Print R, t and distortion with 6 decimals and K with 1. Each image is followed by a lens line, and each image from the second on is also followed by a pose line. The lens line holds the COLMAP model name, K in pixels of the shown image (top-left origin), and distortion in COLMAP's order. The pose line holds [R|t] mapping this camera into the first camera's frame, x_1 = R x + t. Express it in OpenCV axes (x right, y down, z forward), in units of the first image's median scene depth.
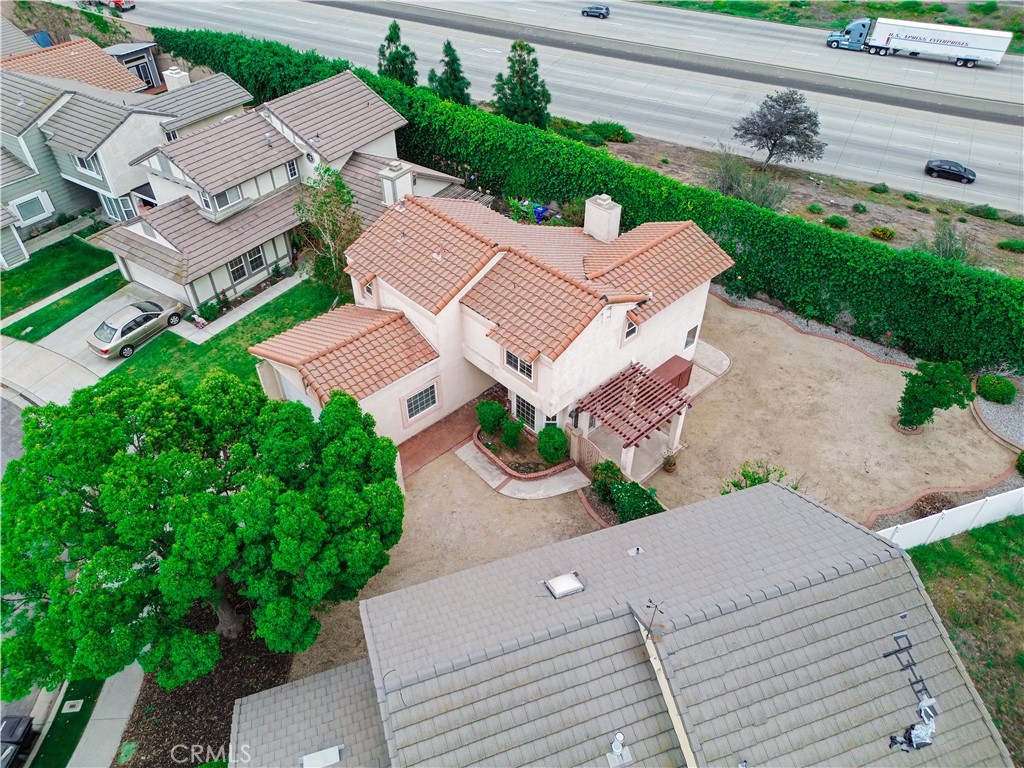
lens RADIAL K [[715.5, 0, 513.4], [0, 715.5, 386.5], [0, 0, 1]] dist [0.078044, -0.077470]
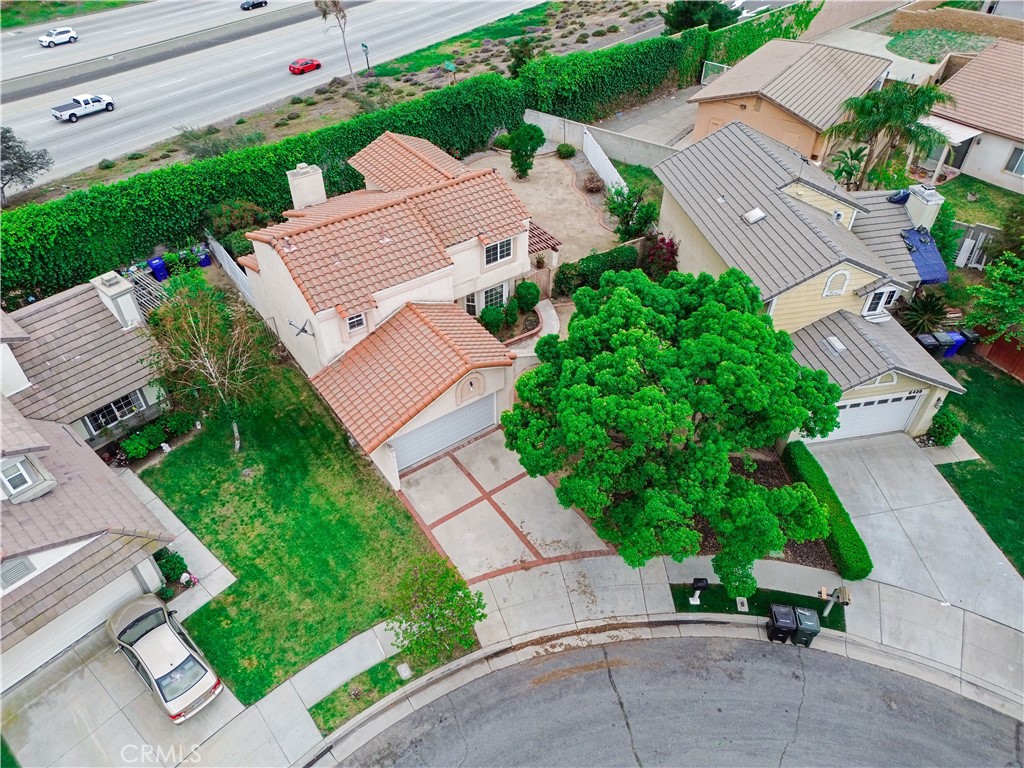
lens RADIAL K [[715.5, 0, 513.4], [0, 715.5, 386.5], [0, 0, 1]] dist [0.078044, -0.077470]
pose [[0.134895, -0.658138, 0.740714, -0.765441], [0.648018, 0.624115, 0.436524, -0.298086], [-0.749584, 0.421111, 0.510675, 0.334563]]
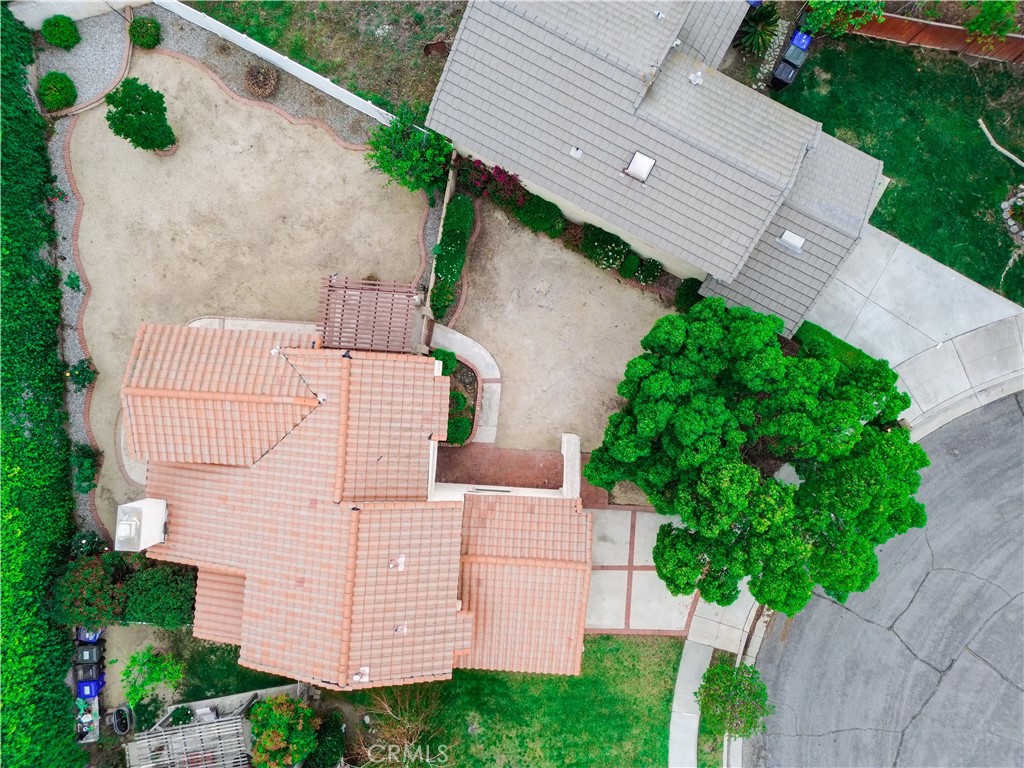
lens RADIAL K [[715.5, 0, 513.4], [0, 715.5, 386.5], [0, 0, 1]] dist [0.078044, -0.077470]
pose [[-0.684662, -0.728779, 0.010894, -0.042263], [0.480186, -0.439773, 0.758961, -0.524949], [-0.548324, 0.524863, 0.651045, 0.207601]]
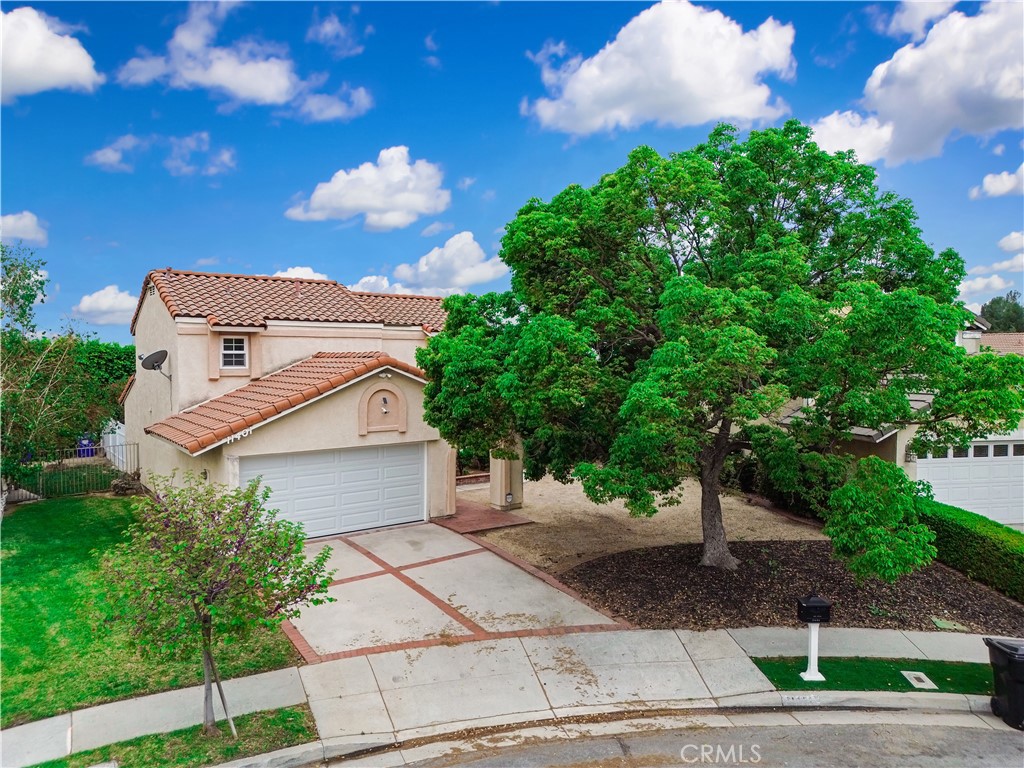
lens RADIAL K [[715.5, 0, 513.4], [0, 715.5, 386.5], [0, 0, 1]] dist [0.078044, -0.077470]
pose [[0.129553, -0.040492, 0.990745, -0.691792], [0.652894, 0.755486, -0.054498, 0.076059], [-0.746287, 0.653912, 0.124313, 0.615668]]
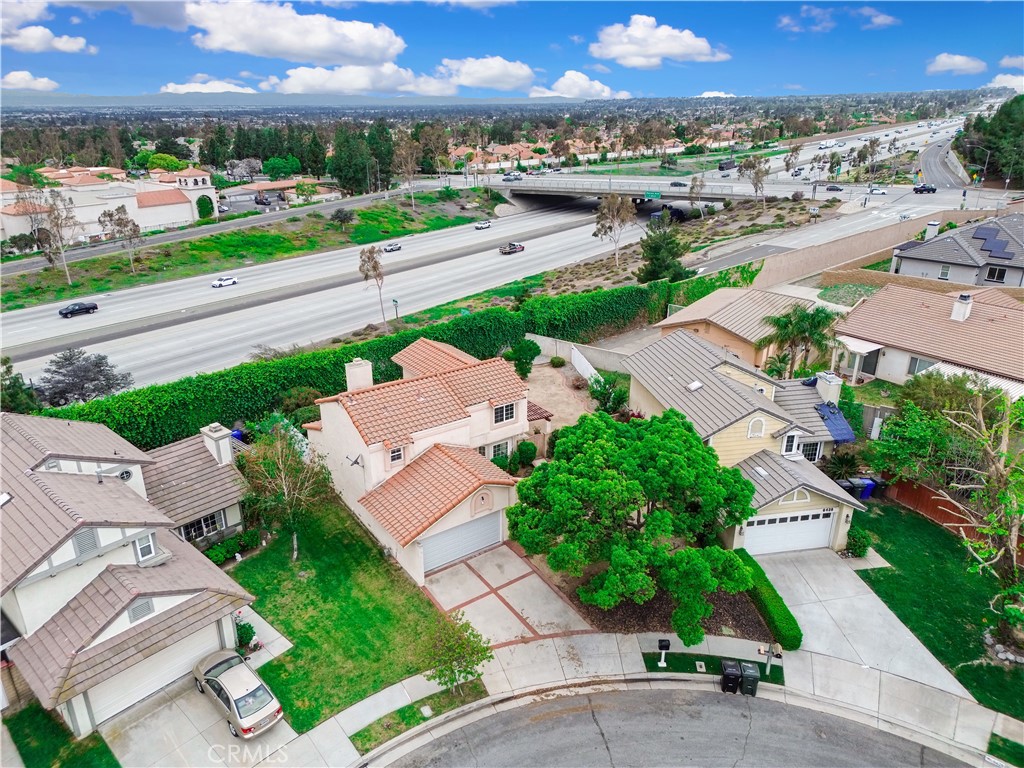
lens RADIAL K [[715.5, 0, 513.4], [0, 715.5, 386.5], [0, 0, 1]] dist [0.078044, -0.077470]
pose [[0.140307, -0.372147, 0.917508, -1.047475], [0.650750, 0.733070, 0.197823, -0.279336], [-0.746216, 0.569312, 0.345029, 0.294311]]
